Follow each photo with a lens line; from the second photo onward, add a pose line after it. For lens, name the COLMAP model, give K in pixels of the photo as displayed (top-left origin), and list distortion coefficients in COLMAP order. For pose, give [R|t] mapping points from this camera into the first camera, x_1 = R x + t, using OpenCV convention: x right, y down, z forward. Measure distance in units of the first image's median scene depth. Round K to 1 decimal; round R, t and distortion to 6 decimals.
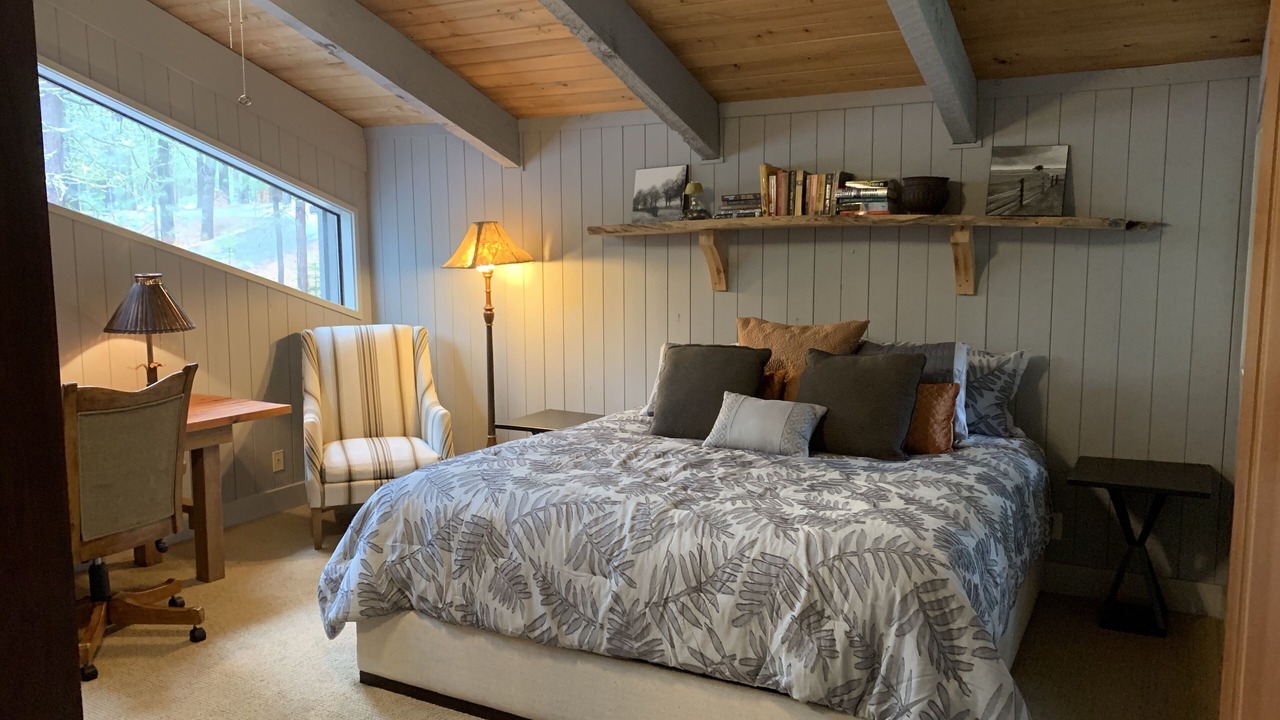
lens RADIAL K [[951.9, 0, 640.0], [0, 951.9, 360.0], [0, 0, 1]] dist [0.088240, -0.198037]
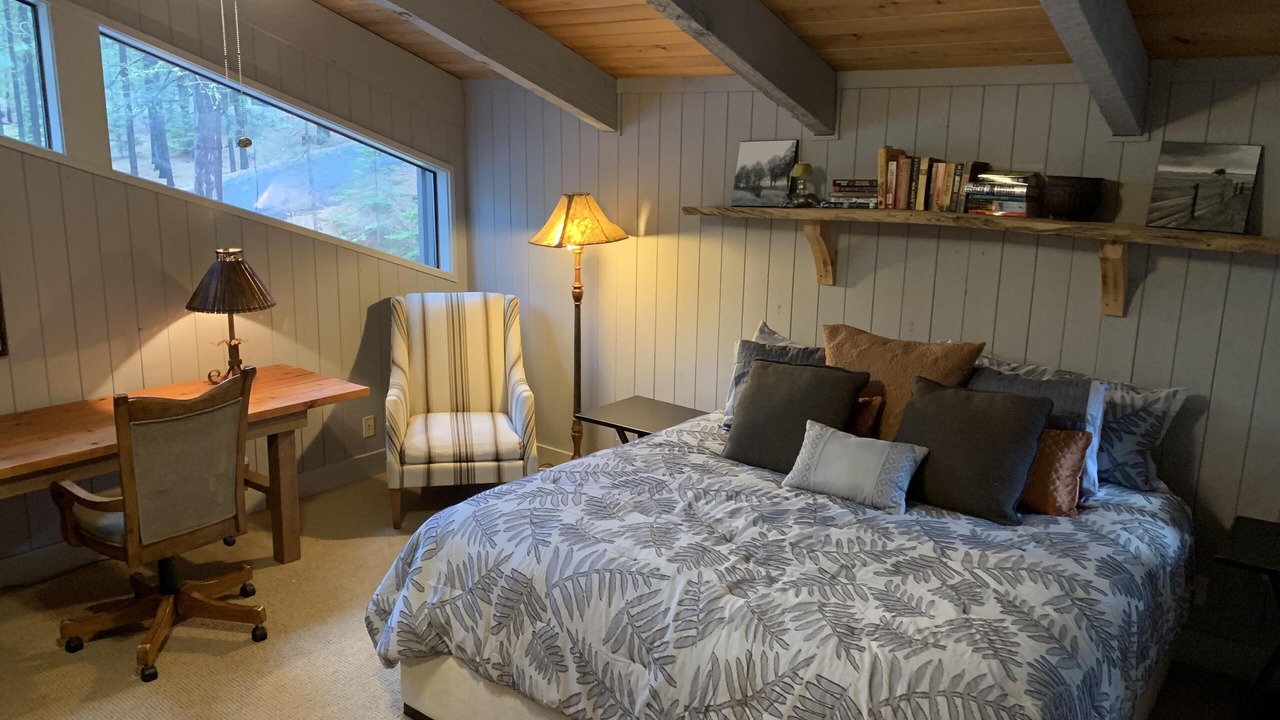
lens RADIAL K [[956.3, 0, 634.7], [0, 956.3, 363.3], [0, 0, 1]] dist [0.006251, 0.001984]
pose [[0.987960, 0.054581, -0.144762, 0.048520], [-0.039224, 0.993496, 0.106894, -0.106487], [0.149655, -0.099929, 0.983676, 0.102290]]
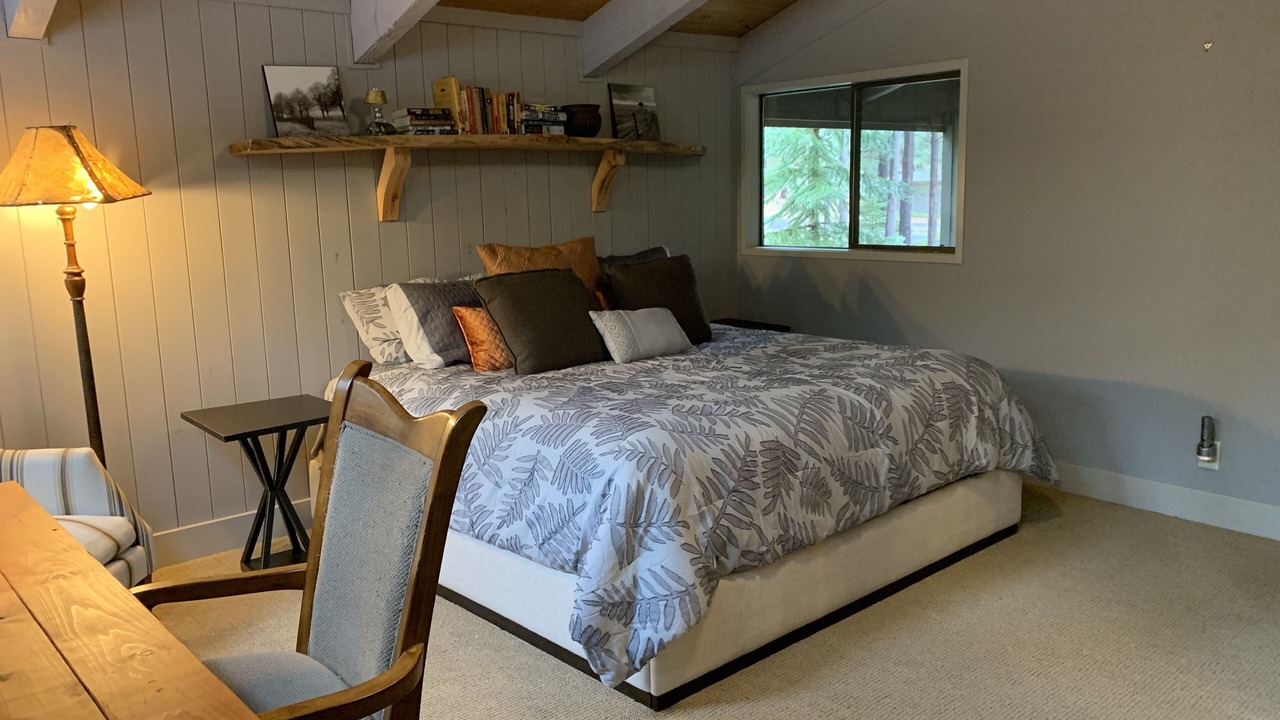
lens RADIAL K [[1006.8, 0, 641.8], [0, 1006.8, 361.3], [0, 0, 1]] dist [0.009100, 0.001238]
pose [[0.321156, -0.164071, 0.932706, -0.850553], [0.135046, 0.982747, 0.126374, -0.040091], [-0.937348, 0.085372, 0.337772, 0.598684]]
